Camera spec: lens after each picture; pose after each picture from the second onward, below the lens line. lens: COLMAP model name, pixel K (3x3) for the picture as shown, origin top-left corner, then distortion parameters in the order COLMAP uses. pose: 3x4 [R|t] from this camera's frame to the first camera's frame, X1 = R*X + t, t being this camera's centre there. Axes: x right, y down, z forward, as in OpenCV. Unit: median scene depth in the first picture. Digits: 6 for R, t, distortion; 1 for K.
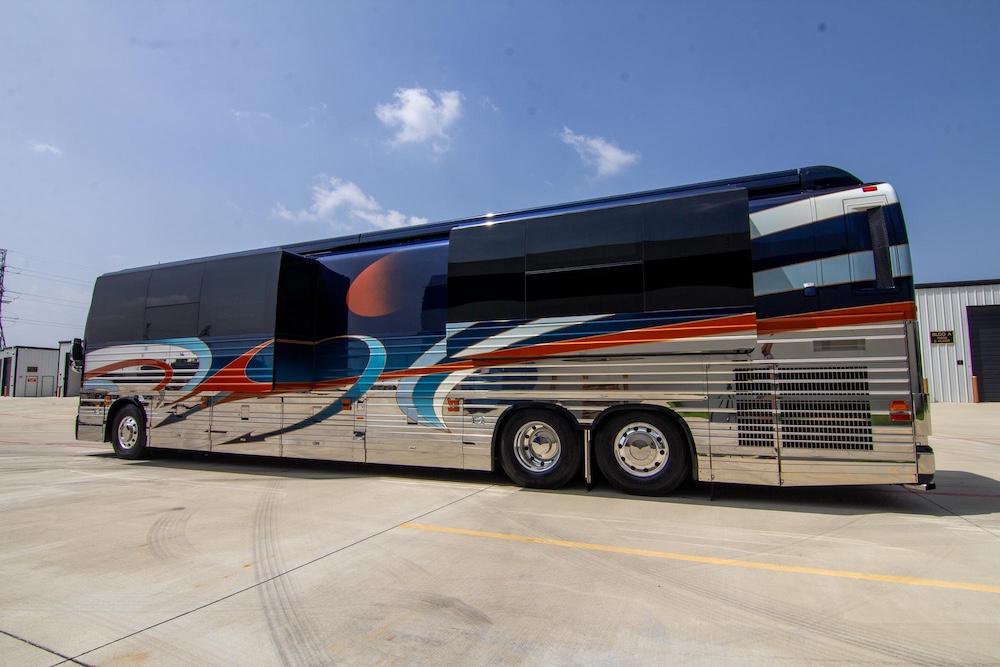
lens RADIAL K [[510.3, 0, 499.8], [0, 510.3, 335.1], [0, 0, 1]] dist [-0.017509, -0.005126]
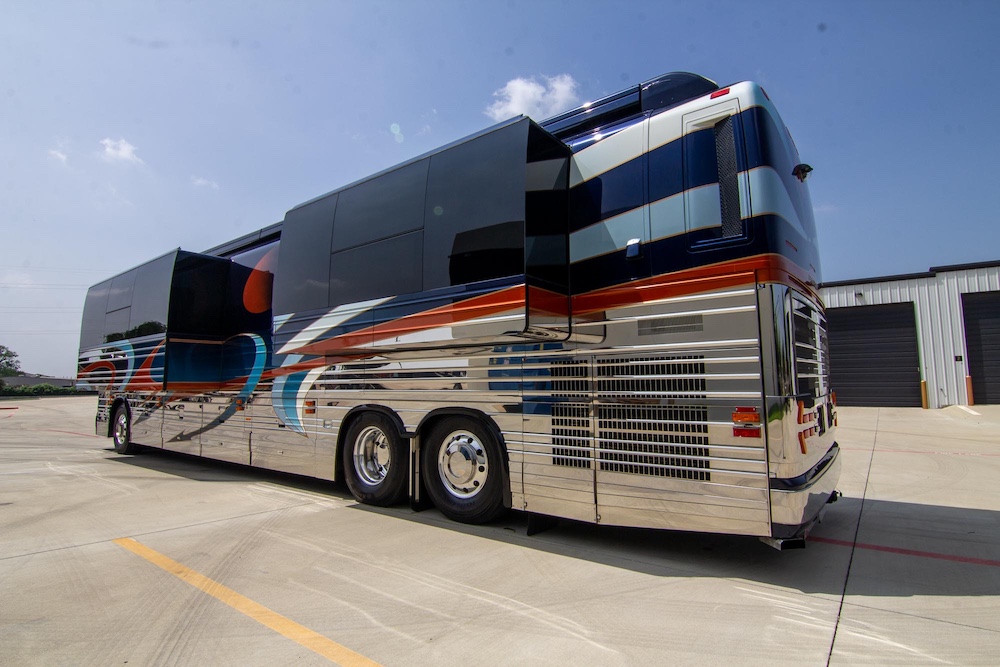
lens RADIAL K [[510.3, 0, 505.7], [0, 510.3, 333.4], [0, 0, 1]] dist [-0.017509, -0.005126]
pose [[0.968638, -0.028292, -0.246861, 0.612582], [0.027742, 0.999599, -0.005706, 0.028442], [0.246923, -0.001321, 0.969034, 0.267353]]
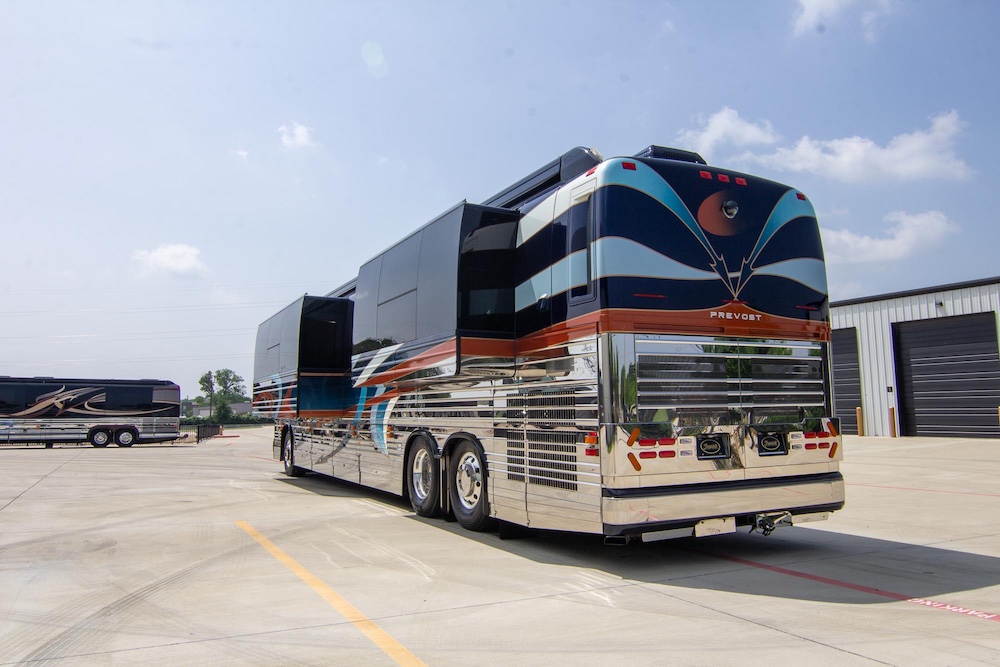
lens RADIAL K [[736.2, 0, 503.4], [0, 736.2, 329.4], [0, 0, 1]] dist [-0.012658, -0.007445]
pose [[0.770213, -0.074303, -0.633444, 1.355593], [0.067090, 0.997119, -0.035386, -0.003114], [0.634248, -0.015243, 0.772979, -0.014625]]
